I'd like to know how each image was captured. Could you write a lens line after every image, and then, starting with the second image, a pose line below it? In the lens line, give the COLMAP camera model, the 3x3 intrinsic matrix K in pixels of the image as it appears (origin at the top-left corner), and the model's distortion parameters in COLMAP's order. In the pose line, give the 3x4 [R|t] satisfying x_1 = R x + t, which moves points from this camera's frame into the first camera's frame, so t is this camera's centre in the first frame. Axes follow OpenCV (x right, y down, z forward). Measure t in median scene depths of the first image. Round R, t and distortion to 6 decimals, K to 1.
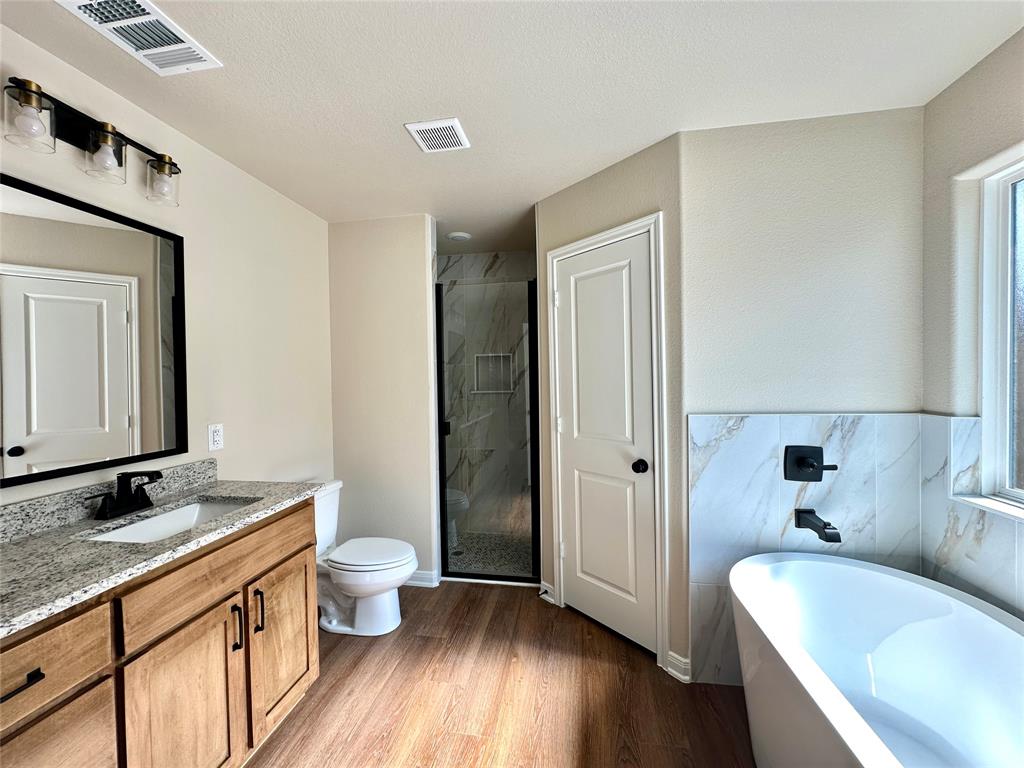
lens RADIAL K [[409.4, 0, 506.9], [0, 409.4, 384.5], [0, 0, 1]] dist [-0.002213, -0.000299]
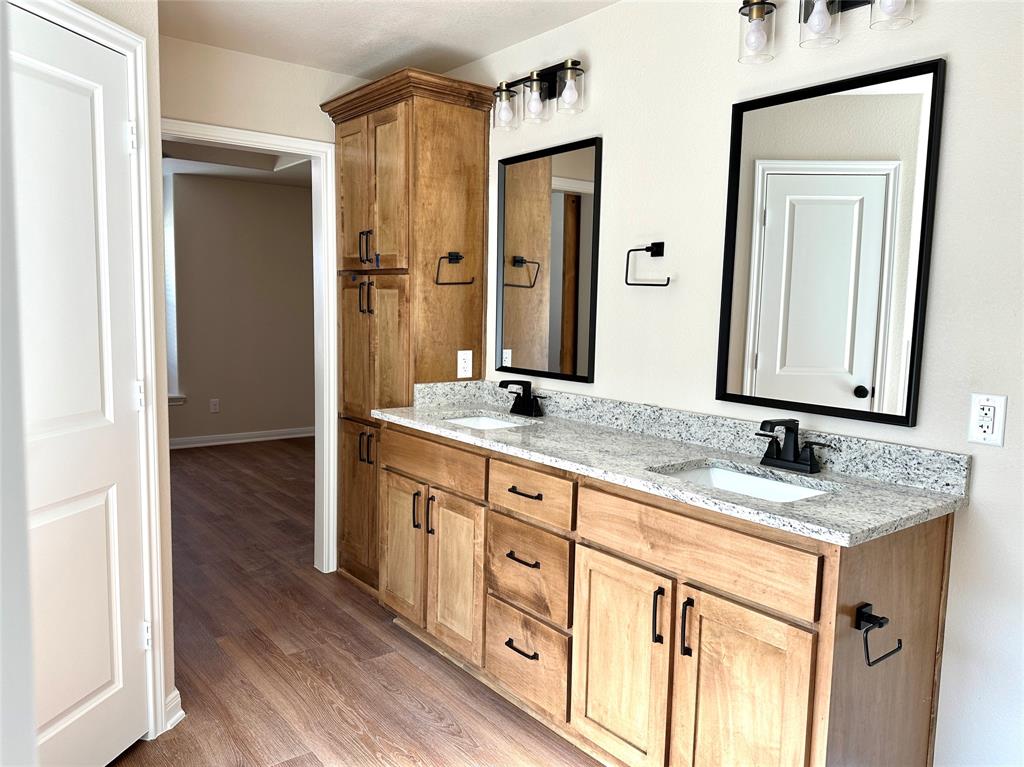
lens RADIAL K [[760.9, 0, 510.4], [0, 760.9, 388.9], [0, 0, 1]] dist [0.169385, -0.325194]
pose [[-0.676273, 0.084768, -0.731757, 0.414161], [-0.023048, 0.990436, 0.136035, -0.029547], [0.736290, 0.108863, -0.667852, 1.198590]]
